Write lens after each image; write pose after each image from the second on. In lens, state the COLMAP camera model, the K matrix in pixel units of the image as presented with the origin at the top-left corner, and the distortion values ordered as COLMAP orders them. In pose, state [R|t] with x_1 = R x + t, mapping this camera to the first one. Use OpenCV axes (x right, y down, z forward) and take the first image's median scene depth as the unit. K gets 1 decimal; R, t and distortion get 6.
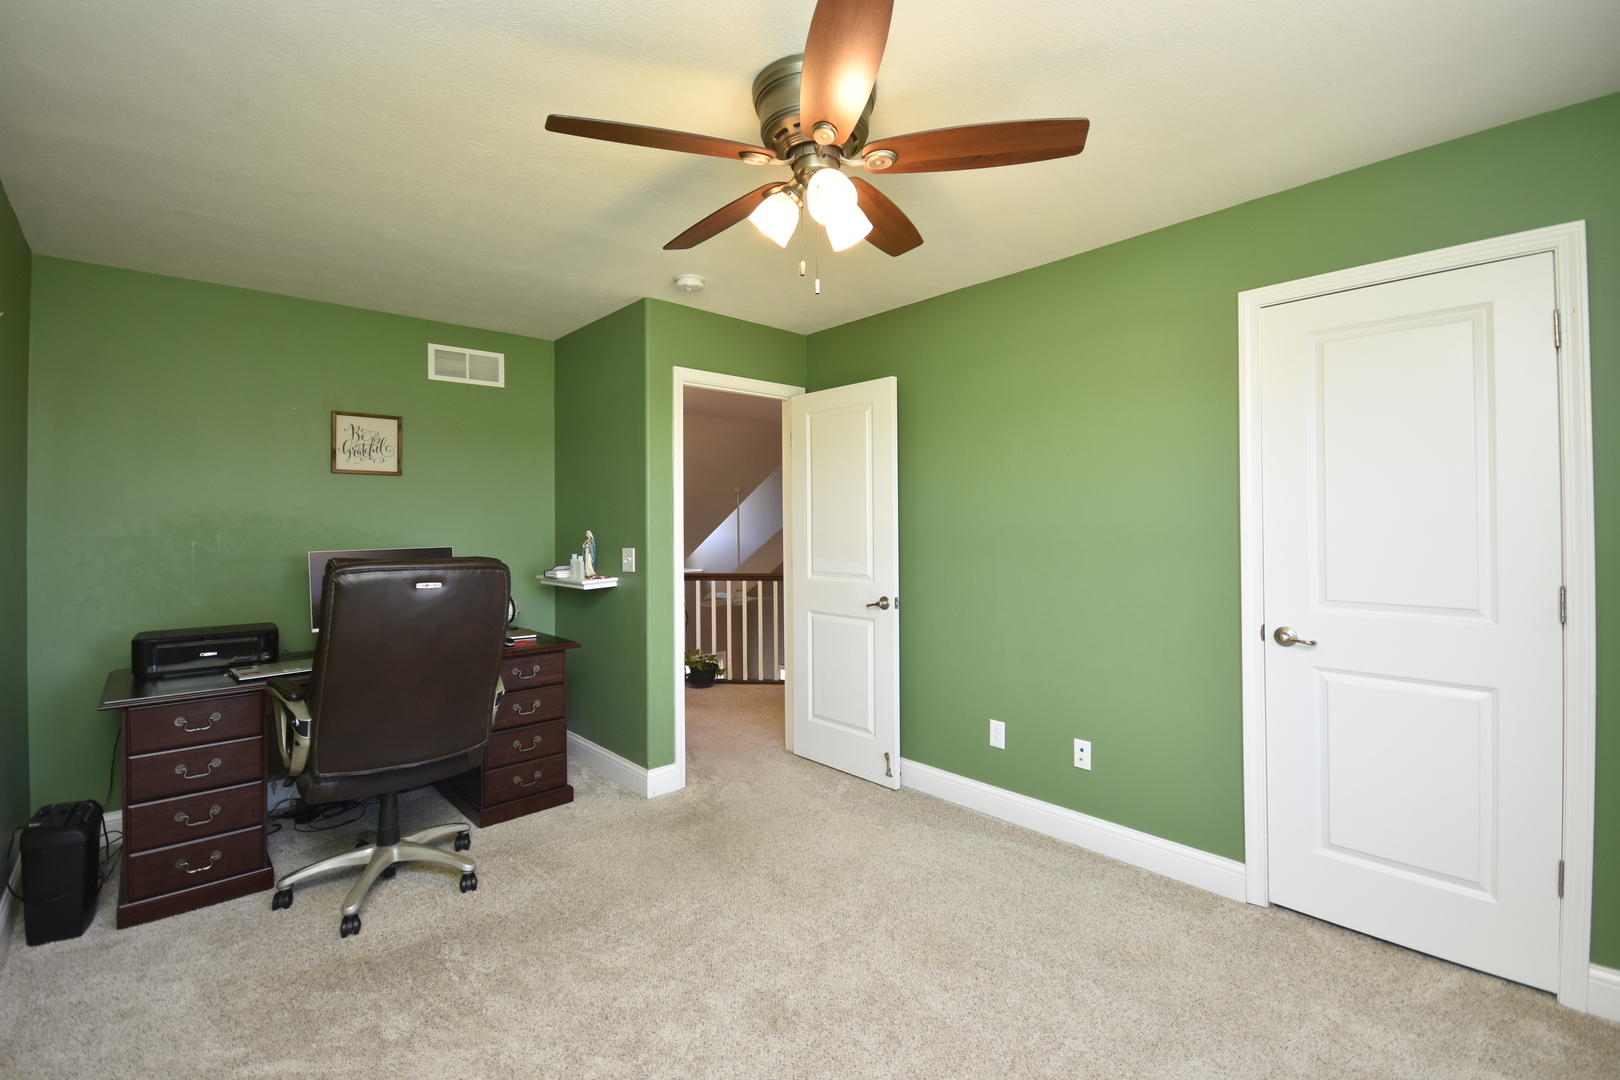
lens RADIAL K [[710.6, 0, 802.2], [0, 710.6, 516.1], [0, 0, 1]] dist [0.000419, -0.000878]
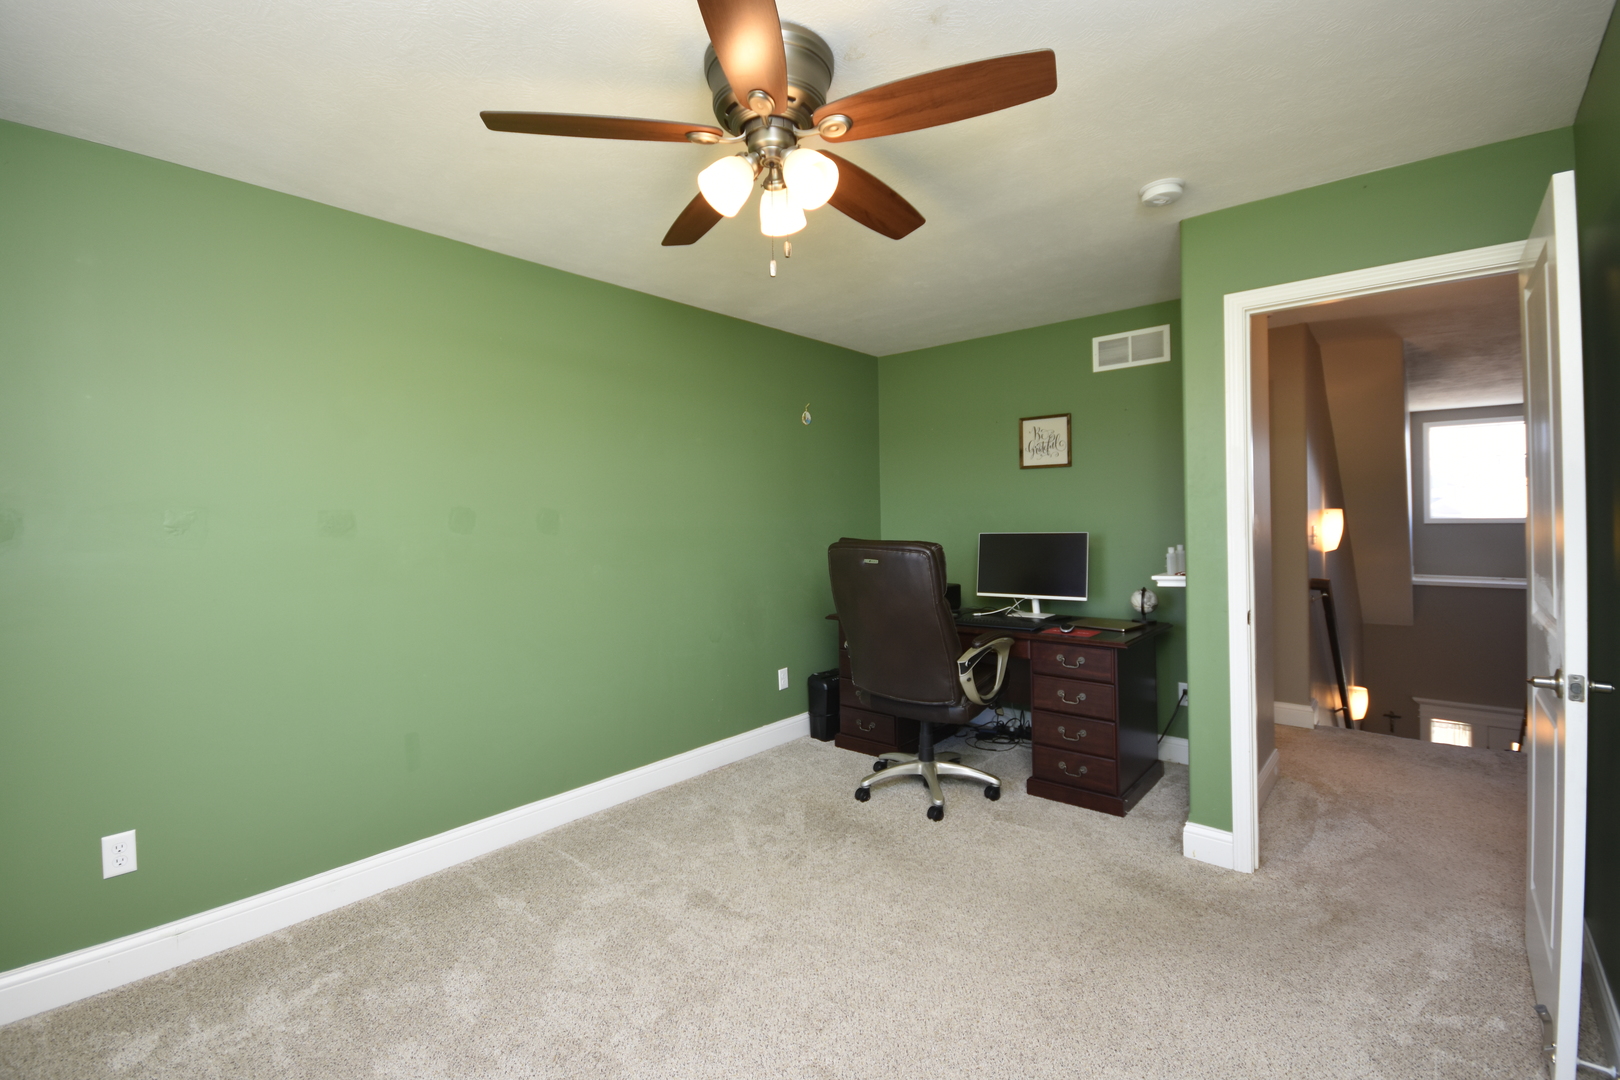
lens RADIAL K [[708.2, 0, 808.7], [0, 708.2, 517.1], [0, 0, 1]] dist [0.010454, -0.014008]
pose [[0.122295, 0.005432, -0.992479, 0.500842], [0.023309, 0.999693, 0.008344, 0.002862], [0.992220, -0.024154, 0.122130, 0.481608]]
